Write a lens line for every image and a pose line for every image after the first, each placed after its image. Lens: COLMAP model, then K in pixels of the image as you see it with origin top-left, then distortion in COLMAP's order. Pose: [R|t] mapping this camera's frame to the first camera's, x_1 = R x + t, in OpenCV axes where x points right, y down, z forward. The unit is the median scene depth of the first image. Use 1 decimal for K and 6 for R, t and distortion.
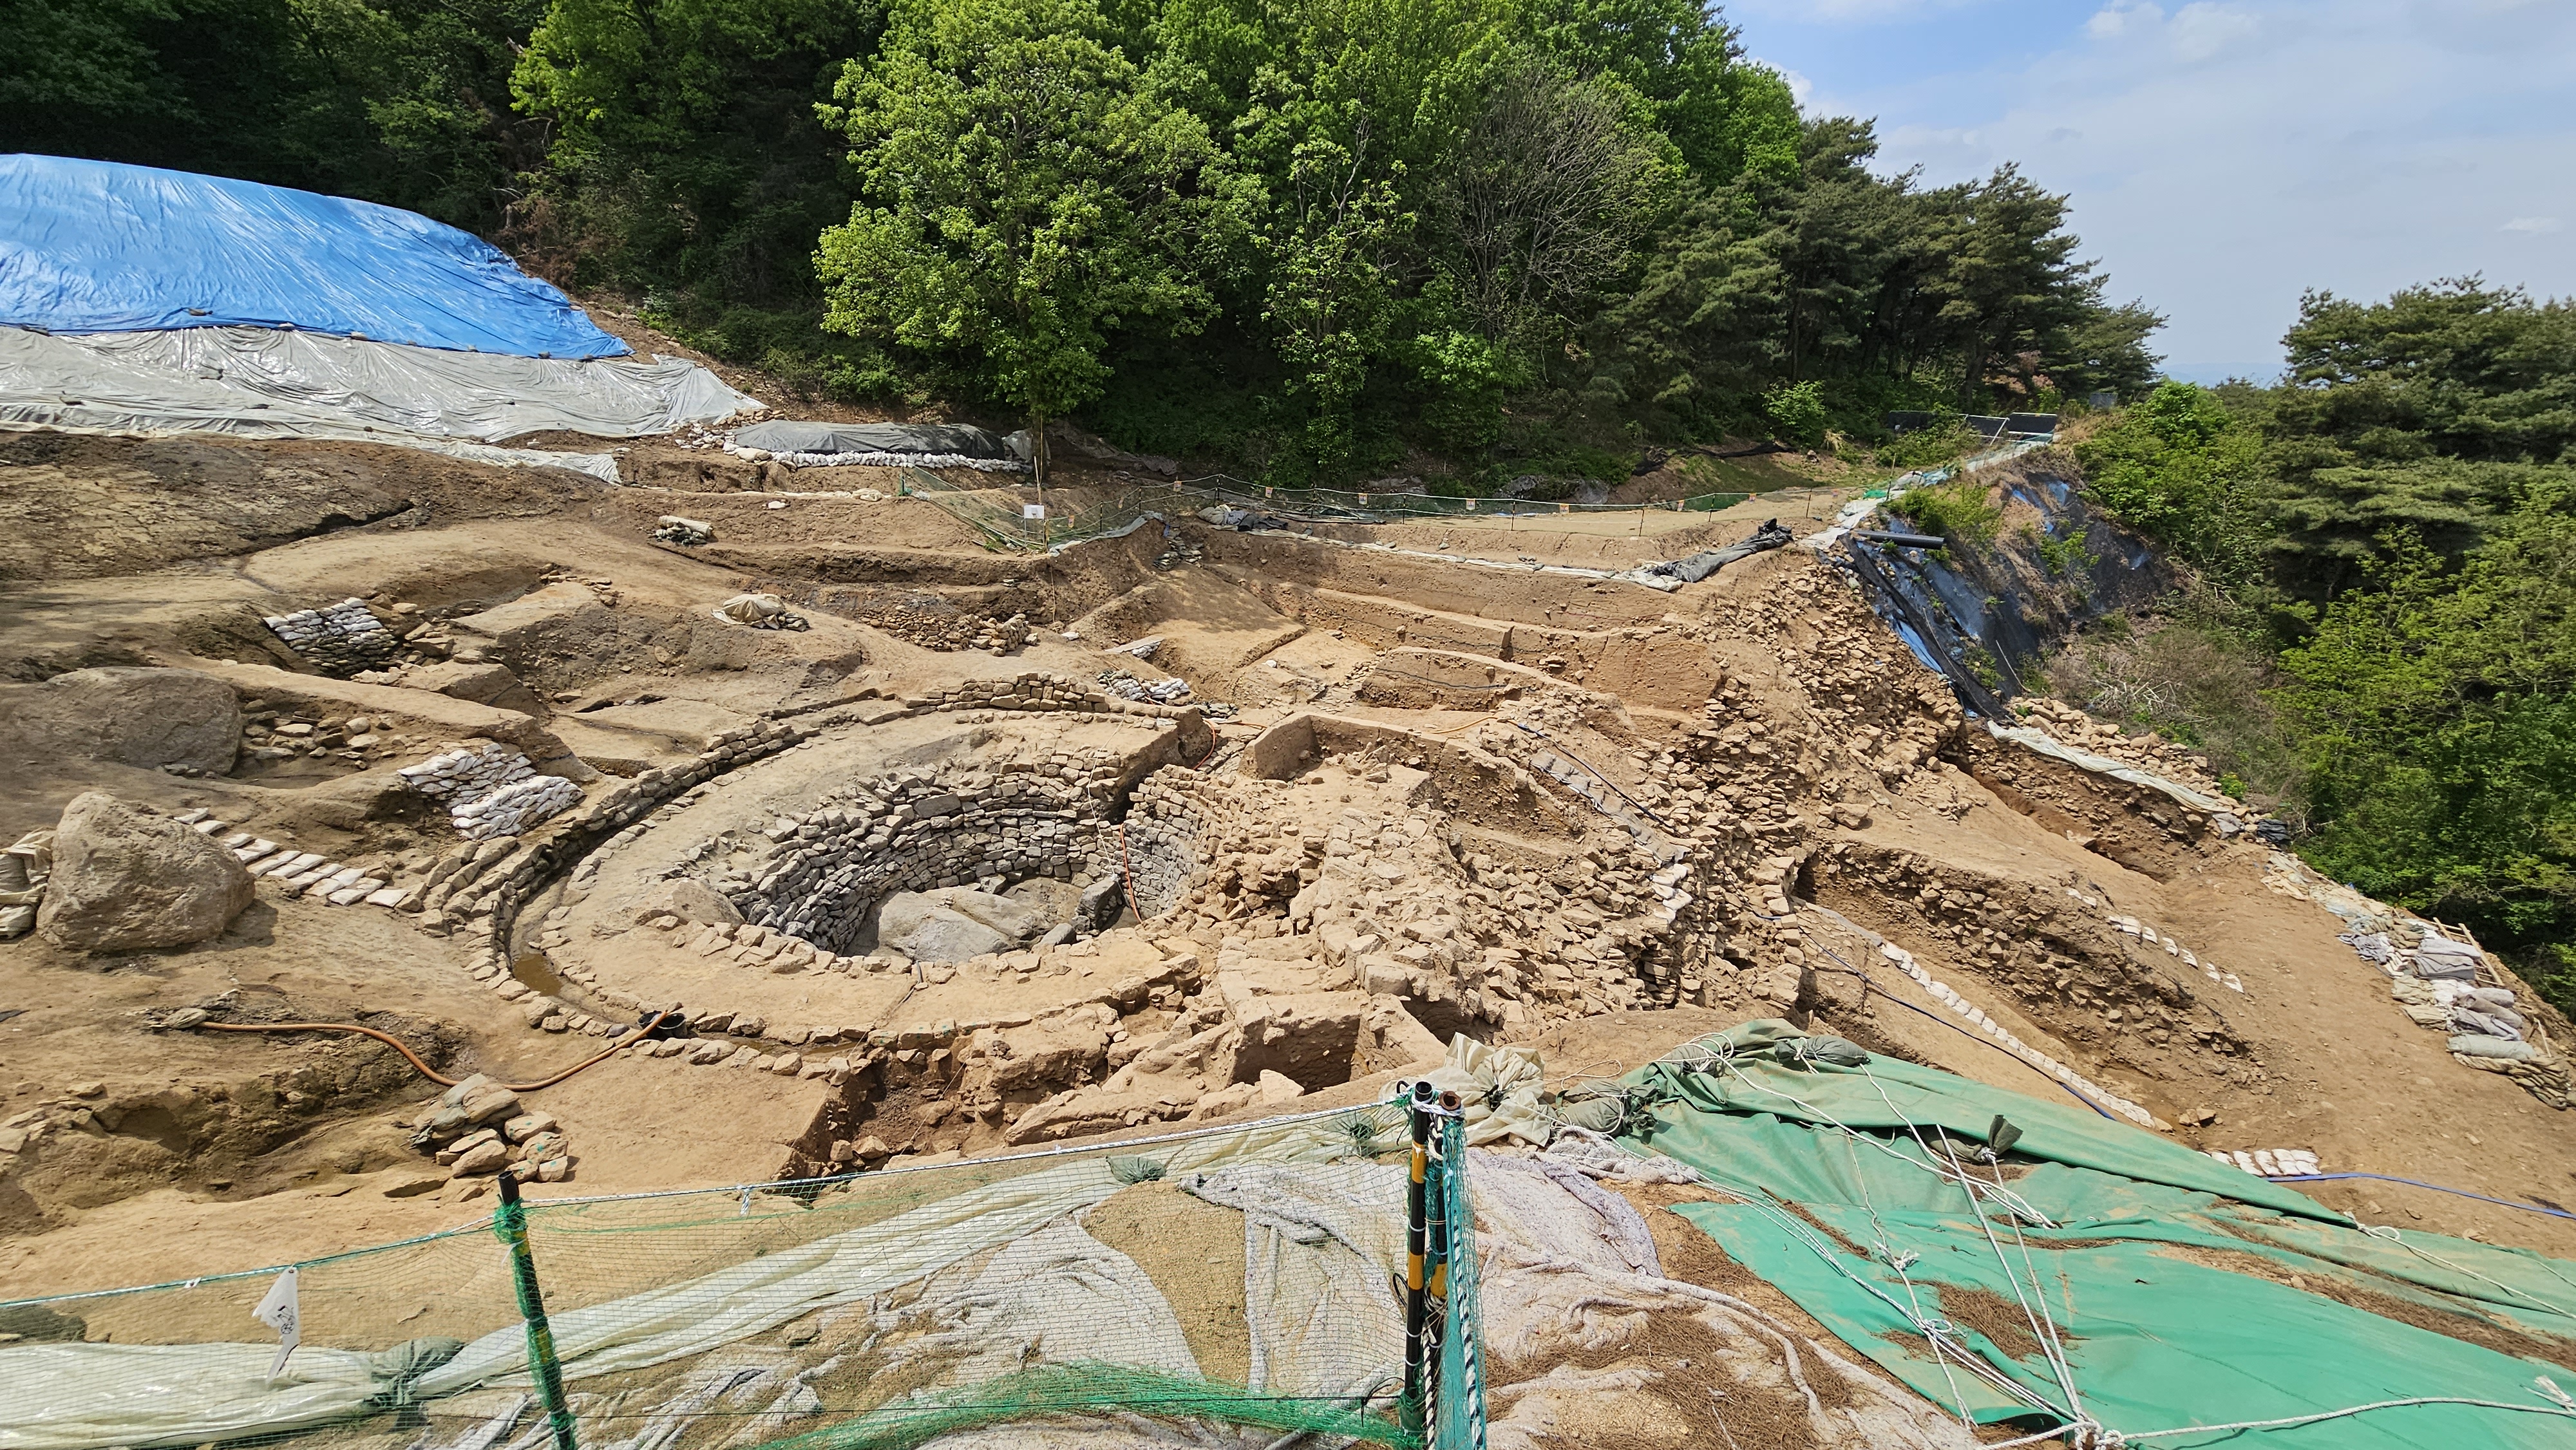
lens RADIAL K [[1051.3, 0, 1276.1], [0, 1051.3, 735.9], [0, 0, 1]] dist [-0.004307, 0.000854]
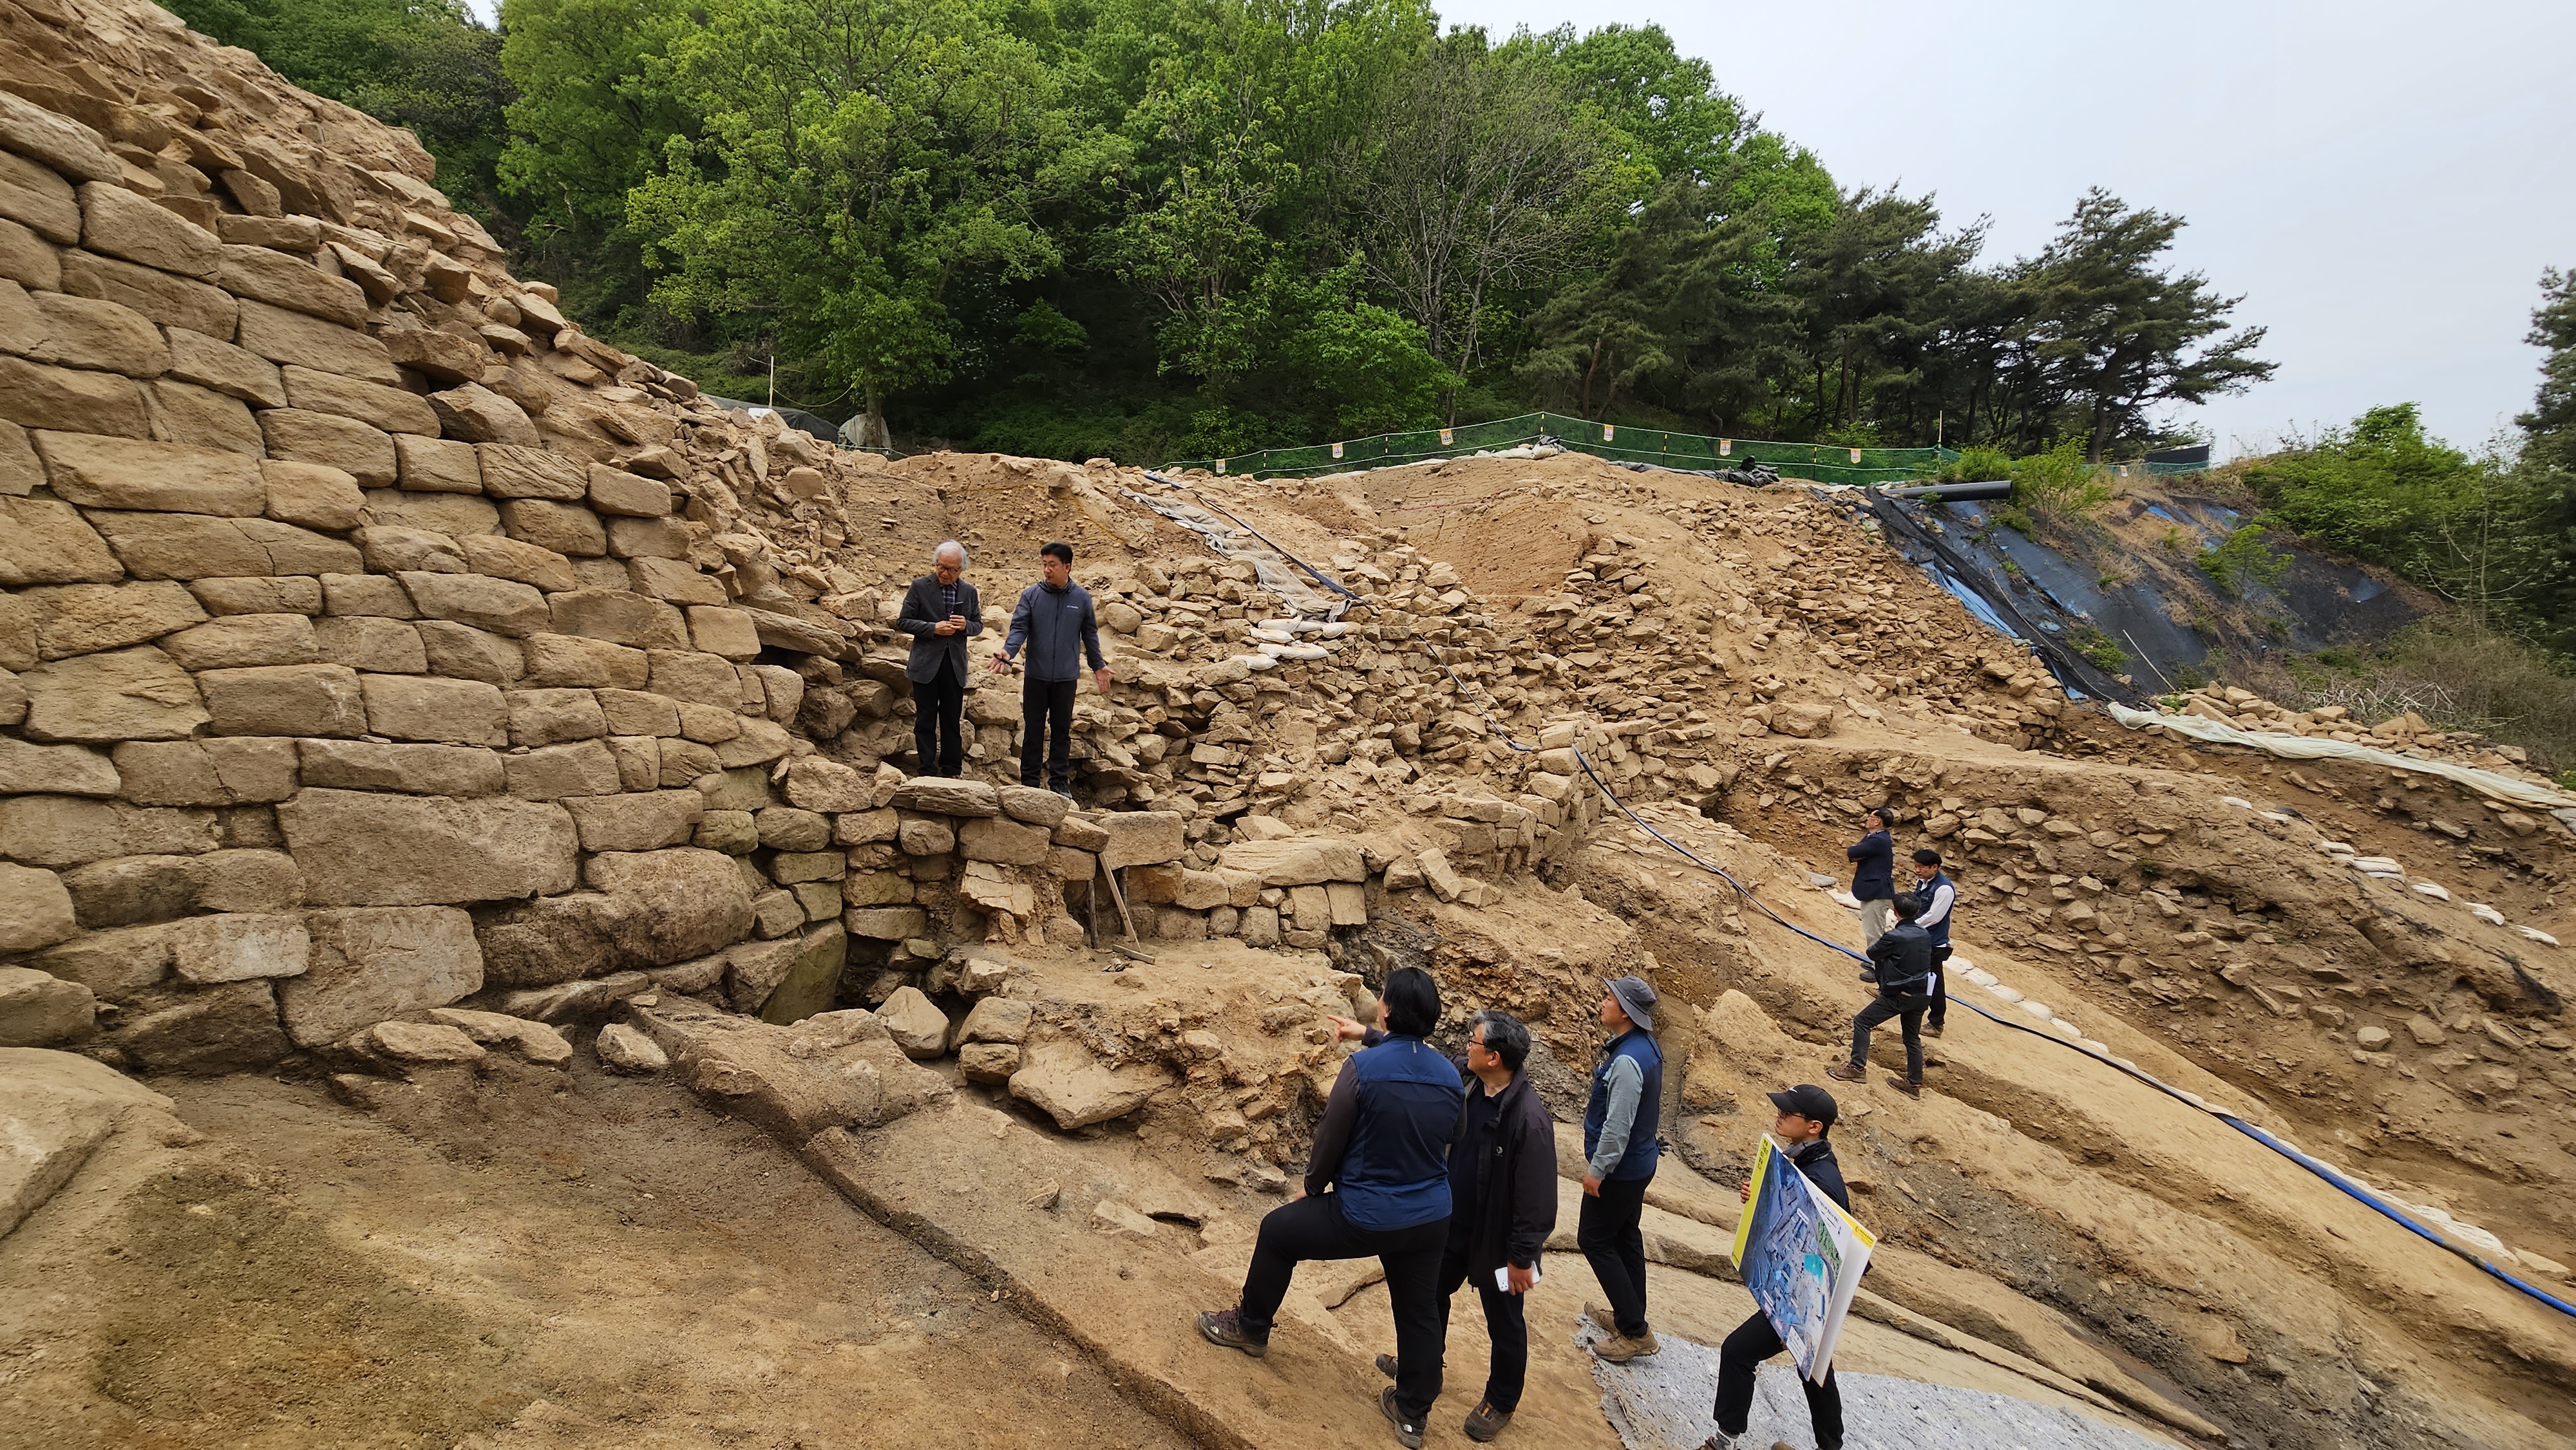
lens RADIAL K [[1051.3, 0, 1272.5], [0, 1051.3, 733.4], [0, 0, 1]] dist [-0.004307, 0.000854]
pose [[0.986201, 0.020823, -0.164238, 0.375357], [-0.065445, 0.960288, -0.271225, 0.274870], [0.152068, 0.278231, 0.948400, 0.430714]]
